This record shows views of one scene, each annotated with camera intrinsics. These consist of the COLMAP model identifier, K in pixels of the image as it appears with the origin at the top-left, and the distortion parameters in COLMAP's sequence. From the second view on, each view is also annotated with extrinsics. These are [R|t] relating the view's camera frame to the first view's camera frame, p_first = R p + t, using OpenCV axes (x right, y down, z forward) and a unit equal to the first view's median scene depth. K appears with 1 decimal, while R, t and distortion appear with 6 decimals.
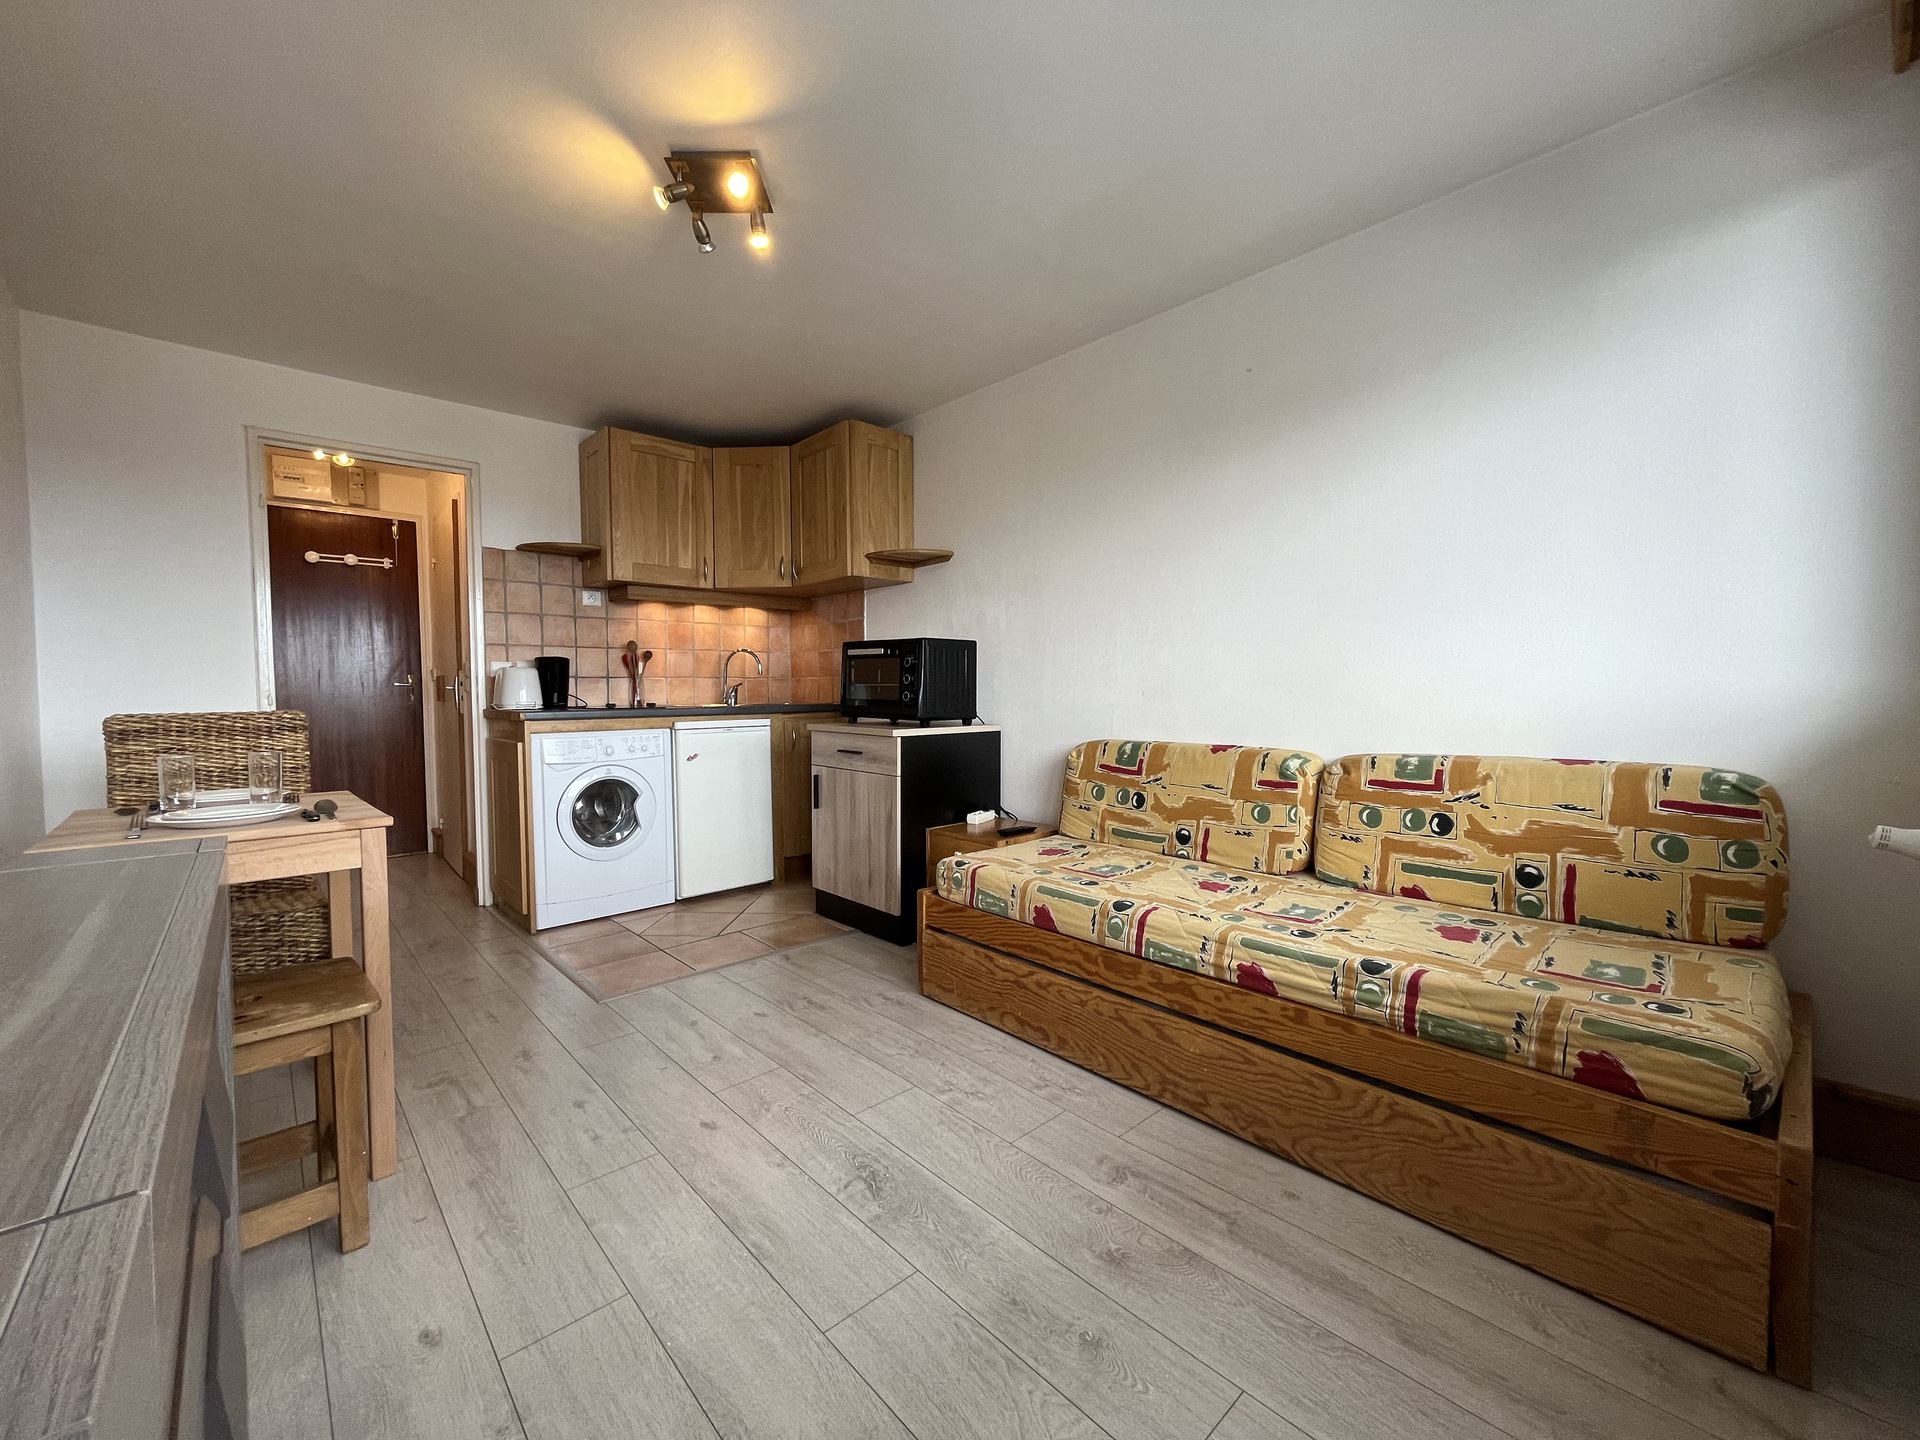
lens RADIAL K [[772.4, 0, 955.4], [0, 772.4, 719.2], [0, 0, 1]] dist [-0.003080, -0.000353]
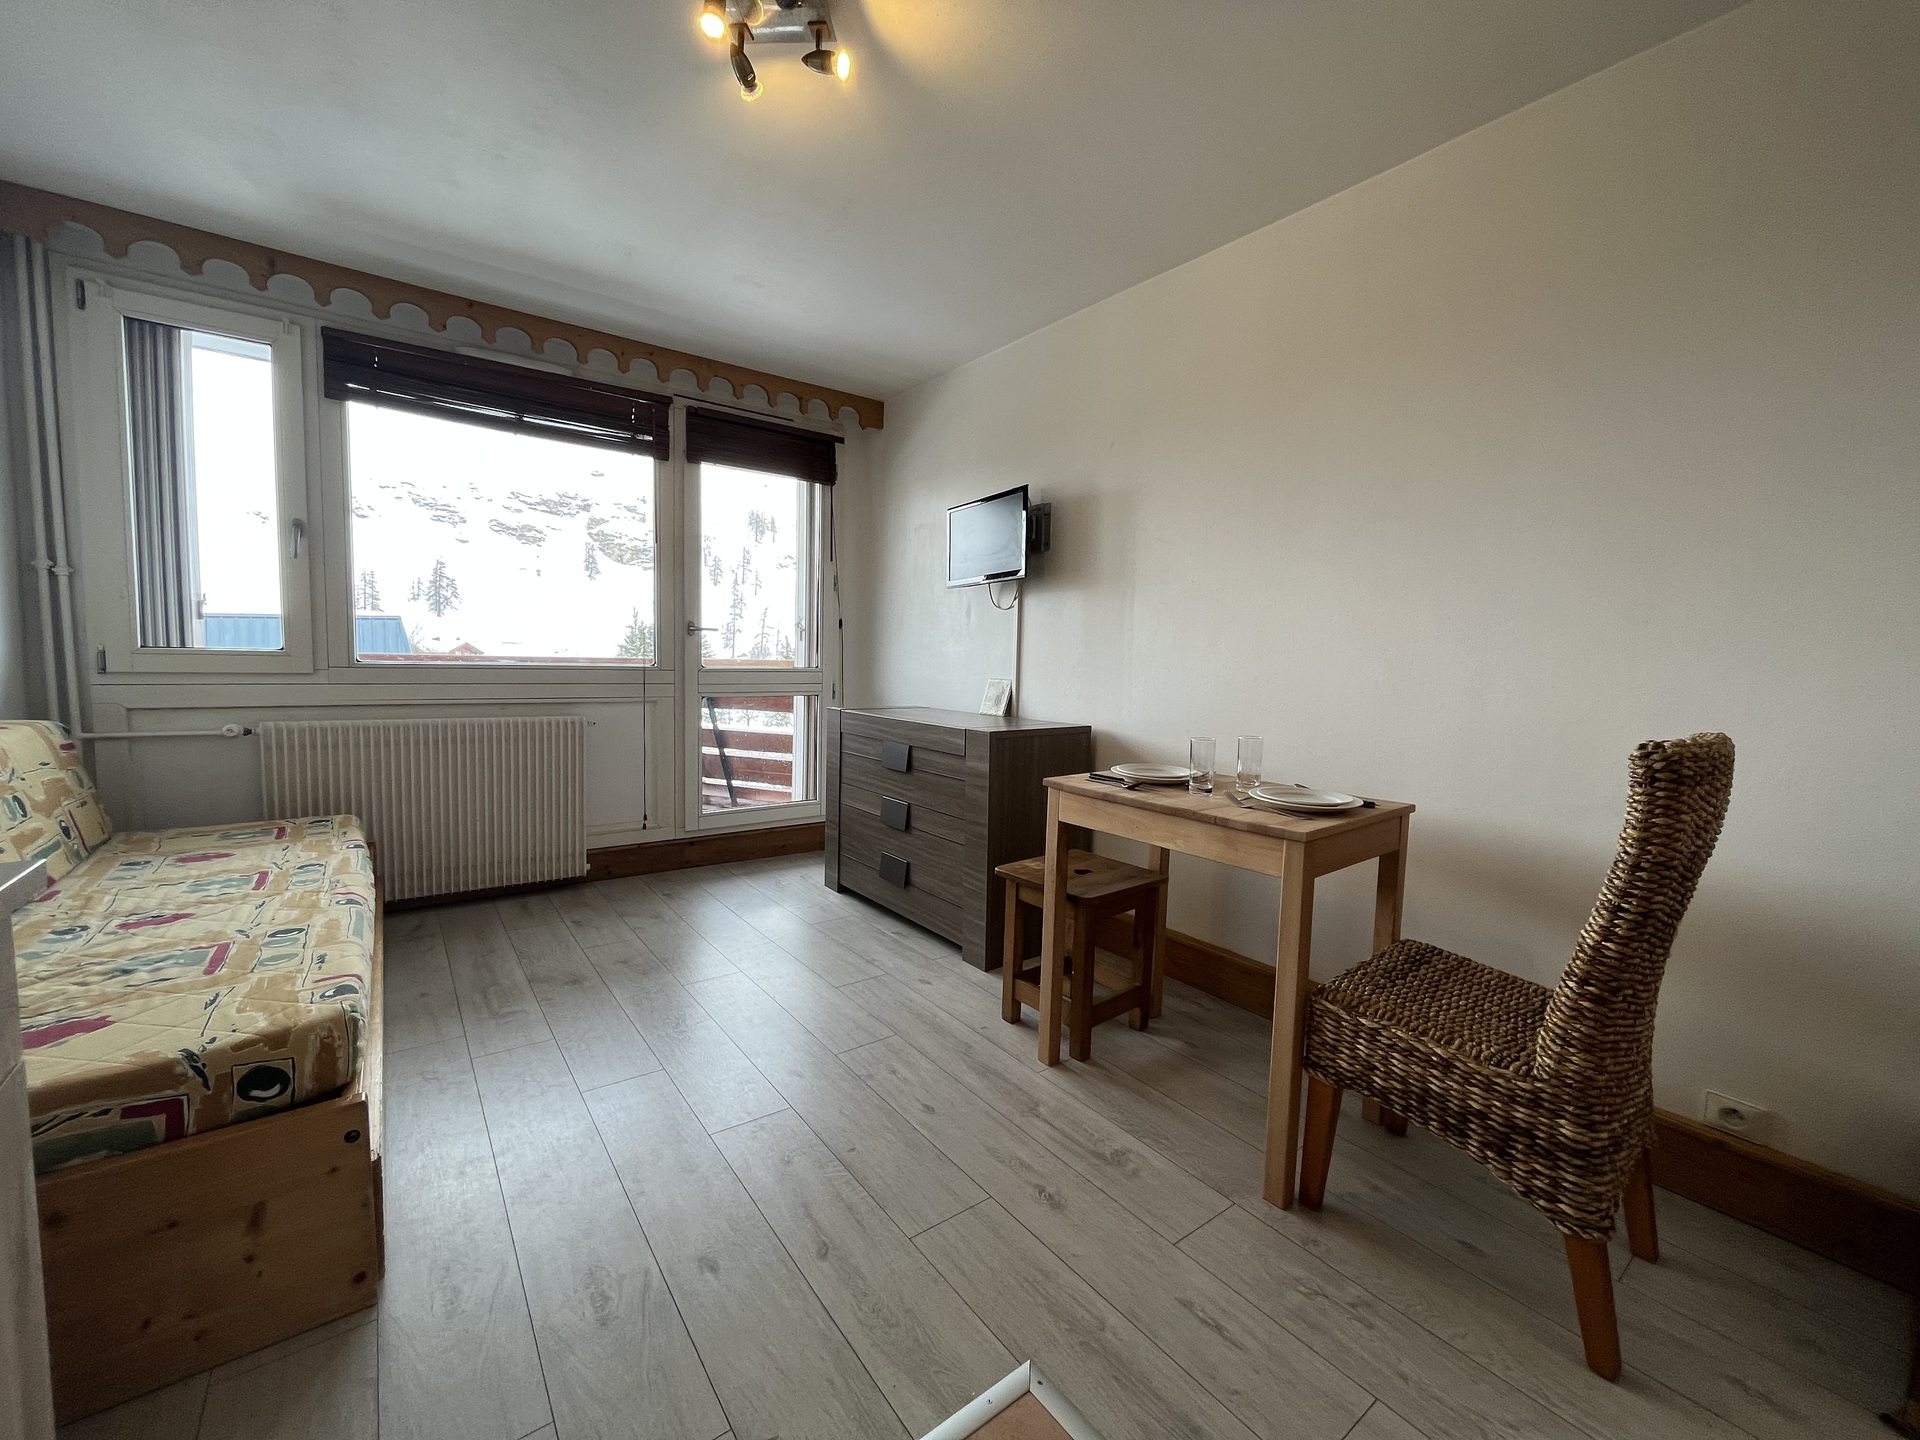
lens RADIAL K [[772.4, 0, 957.2], [0, 772.4, 718.5], [0, 0, 1]] dist [-0.003080, -0.000353]
pose [[-0.995245, -0.022790, 0.094701, -0.319506], [-0.011475, 0.992906, 0.118344, -0.050391], [-0.096726, 0.116695, -0.988446, 0.999767]]
